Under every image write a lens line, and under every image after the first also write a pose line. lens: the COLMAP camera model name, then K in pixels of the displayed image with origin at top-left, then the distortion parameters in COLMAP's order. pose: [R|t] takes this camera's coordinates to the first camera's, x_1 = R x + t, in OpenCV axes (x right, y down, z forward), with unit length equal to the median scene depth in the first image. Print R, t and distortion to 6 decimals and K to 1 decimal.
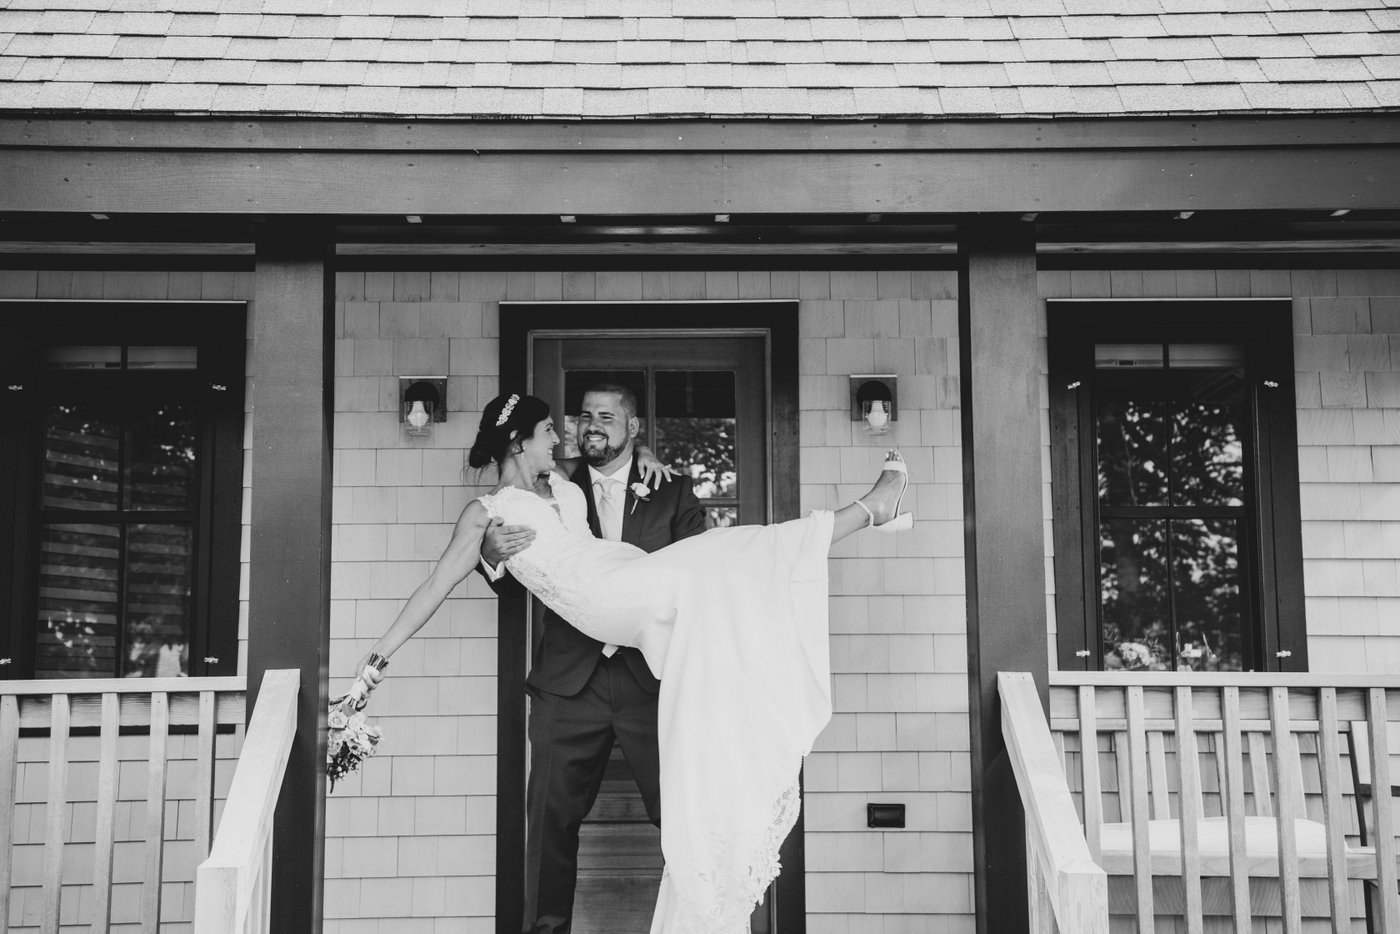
lens RADIAL K [[1890.0, 0, 692.5], [0, 1890.0, 492.7], [0, 0, 1]] dist [0.159912, 0.003807]
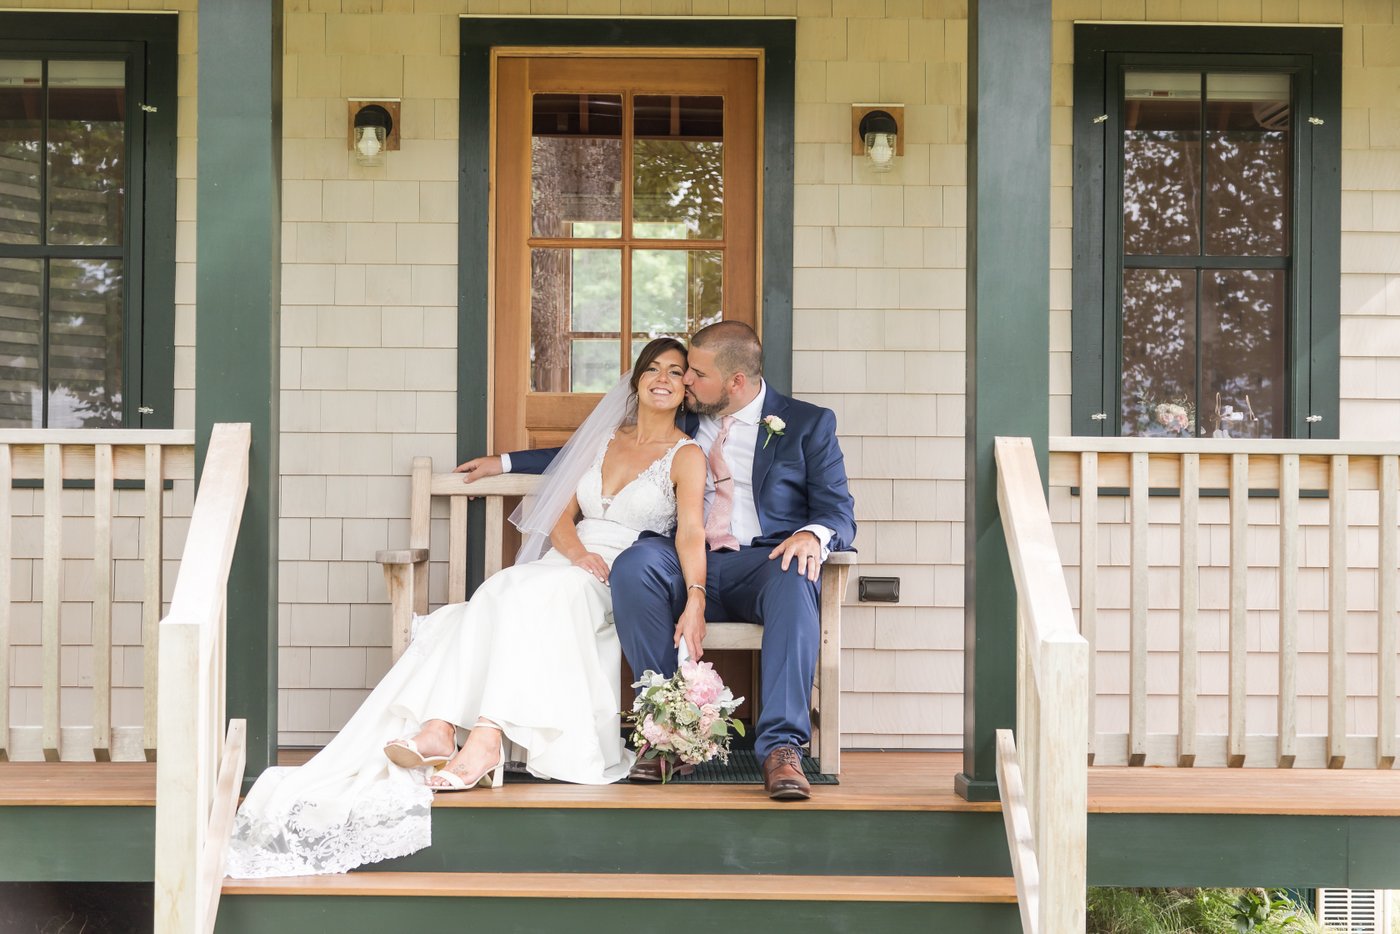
lens RADIAL K [[2625.6, 0, 700.0], [0, 2625.6, 467.0], [0, 0, 1]] dist [0.027624, -0.014150]
pose [[0.999897, 0.013585, 0.004681, 0.008640], [-0.014017, 0.993863, 0.109725, -0.028742], [-0.003162, -0.109779, 0.993951, -0.267803]]
